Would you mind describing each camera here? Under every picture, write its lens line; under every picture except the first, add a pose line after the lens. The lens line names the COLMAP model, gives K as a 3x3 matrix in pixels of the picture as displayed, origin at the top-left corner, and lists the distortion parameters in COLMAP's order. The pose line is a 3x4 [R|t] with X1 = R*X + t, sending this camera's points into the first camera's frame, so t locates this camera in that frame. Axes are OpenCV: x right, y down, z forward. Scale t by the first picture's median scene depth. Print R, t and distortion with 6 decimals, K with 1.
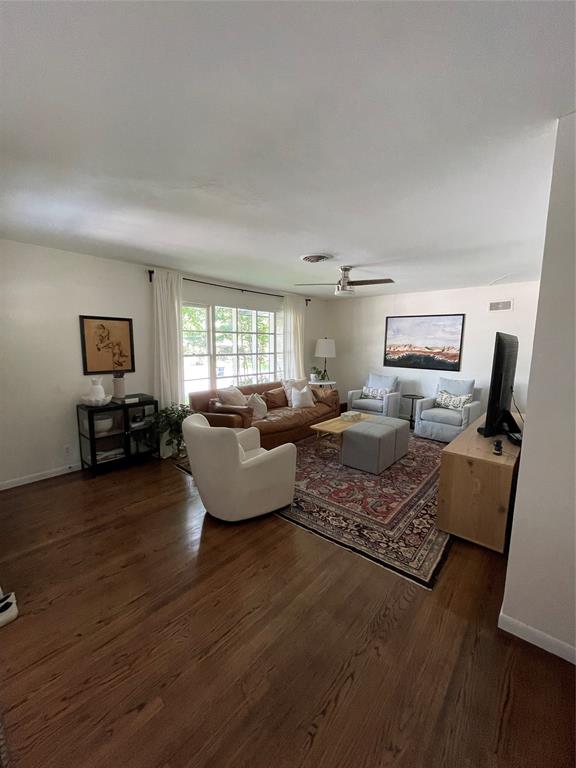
lens RADIAL K [[309.9, 0, 286.6], [0, 309.9, 385.7], [0, 0, 1]] dist [-0.004114, 0.000196]
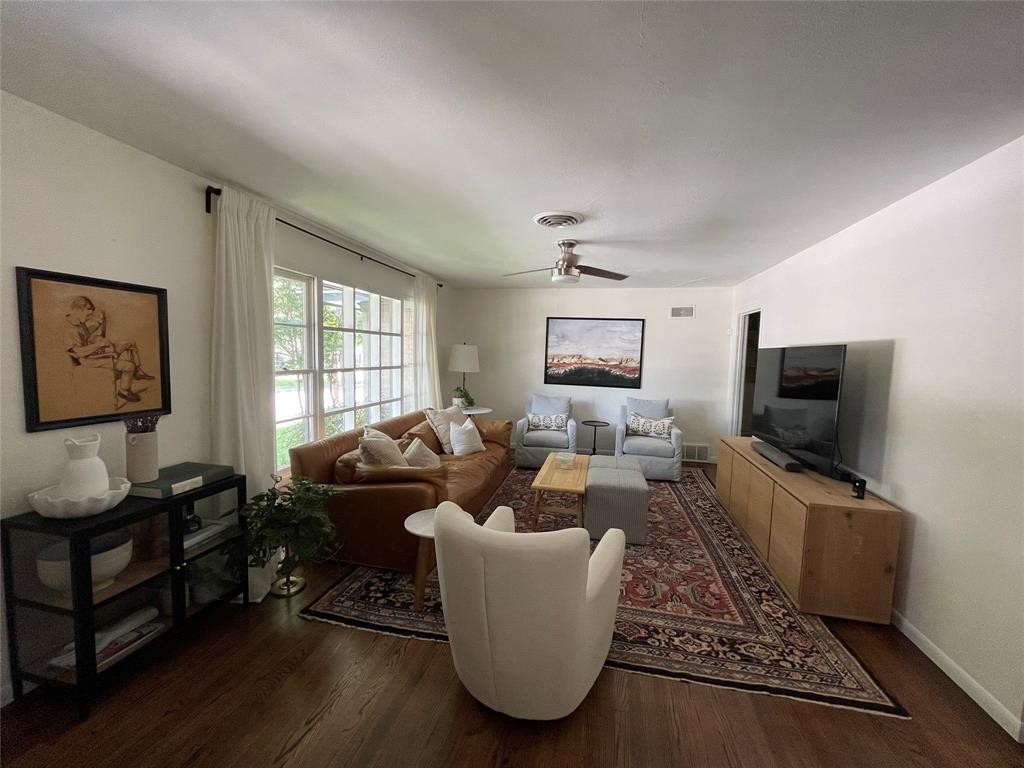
lens RADIAL K [[413.2, 0, 515.3], [0, 413.2, 384.7], [0, 0, 1]] dist [-0.004114, 0.000196]
pose [[0.878909, -0.022643, 0.476452, -0.347883], [0.047298, 0.998087, -0.039817, -0.039773], [-0.474639, 0.057531, 0.878298, 0.277996]]
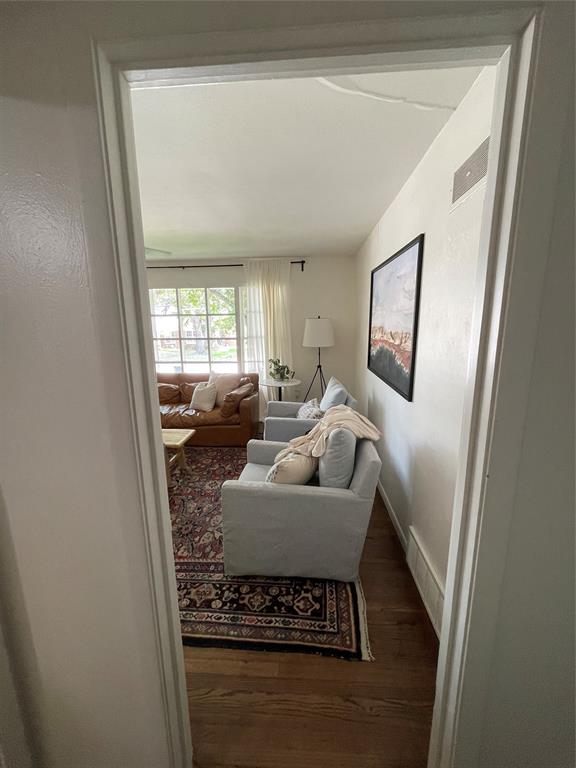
lens RADIAL K [[309.9, 0, 287.8], [0, 309.9, 385.7], [0, 0, 1]] dist [-0.004114, 0.000196]
pose [[0.604032, 0.139383, -0.784677, 1.046839], [-0.096299, 0.990138, 0.101750, -0.117445], [0.791120, 0.014103, 0.611498, 0.926890]]
